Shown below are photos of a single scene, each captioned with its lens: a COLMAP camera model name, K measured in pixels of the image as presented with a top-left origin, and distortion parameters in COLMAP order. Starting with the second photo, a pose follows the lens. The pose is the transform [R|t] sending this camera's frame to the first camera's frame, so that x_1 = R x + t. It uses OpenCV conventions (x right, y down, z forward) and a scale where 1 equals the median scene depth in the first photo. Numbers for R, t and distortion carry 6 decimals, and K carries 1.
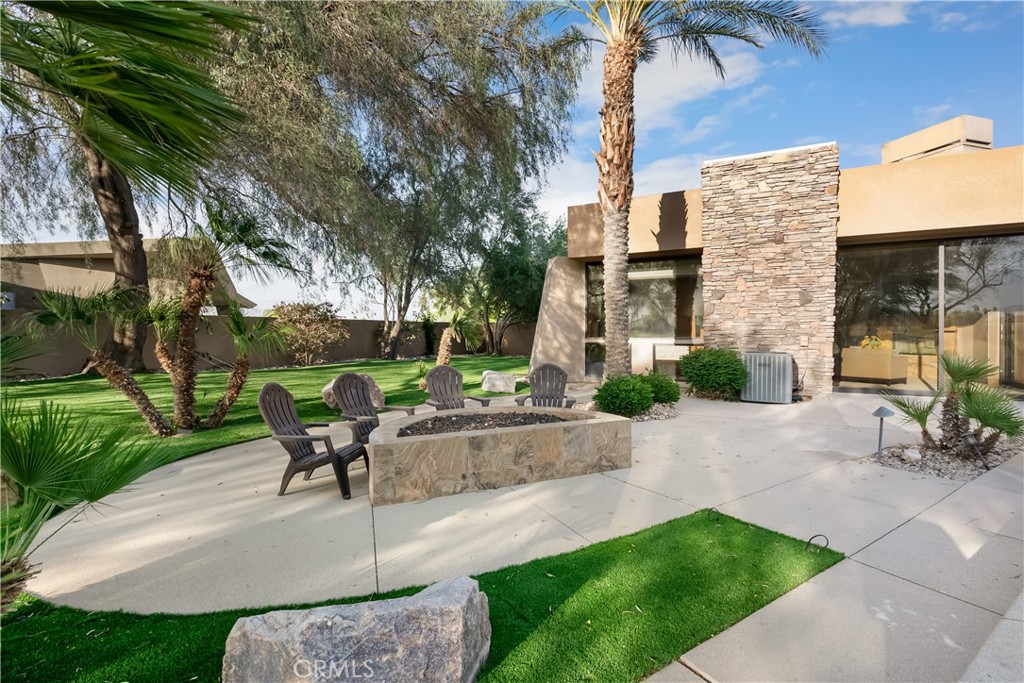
lens RADIAL K [[469.8, 0, 514.8], [0, 469.8, 335.7], [0, 0, 1]] dist [-0.000900, 0.000721]
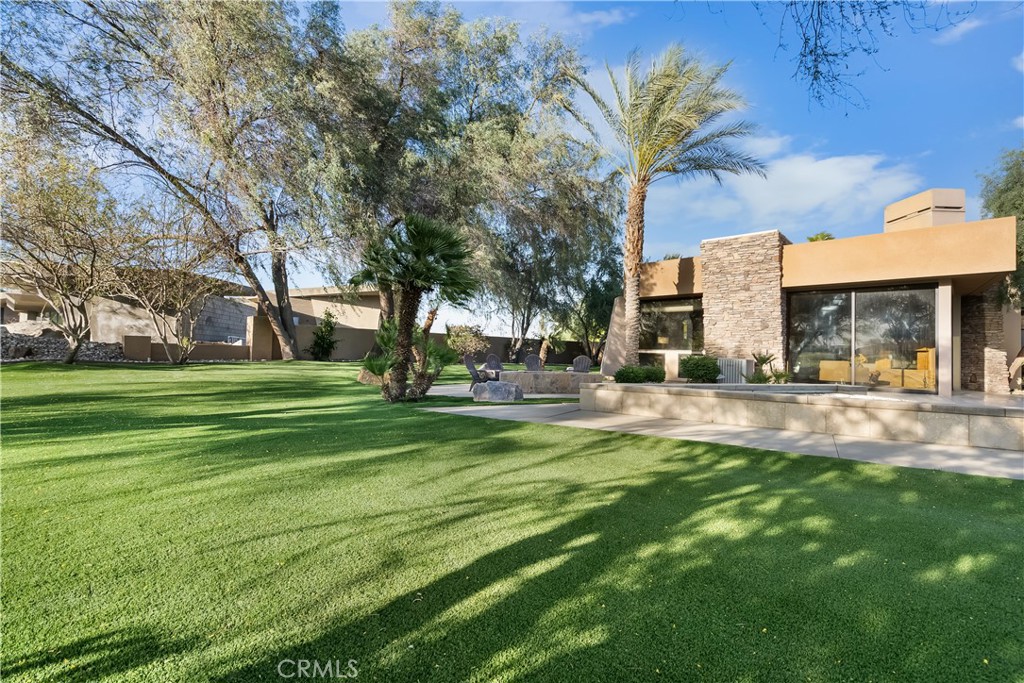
lens RADIAL K [[473.0, 0, 512.8], [0, 473.0, 334.1], [0, 0, 1]] dist [-0.000334, 0.000259]
pose [[0.960348, 0.013544, -0.278474, 0.196222], [-0.028322, 0.998392, -0.049113, 0.042105], [0.277361, 0.055052, 0.959187, -0.607518]]
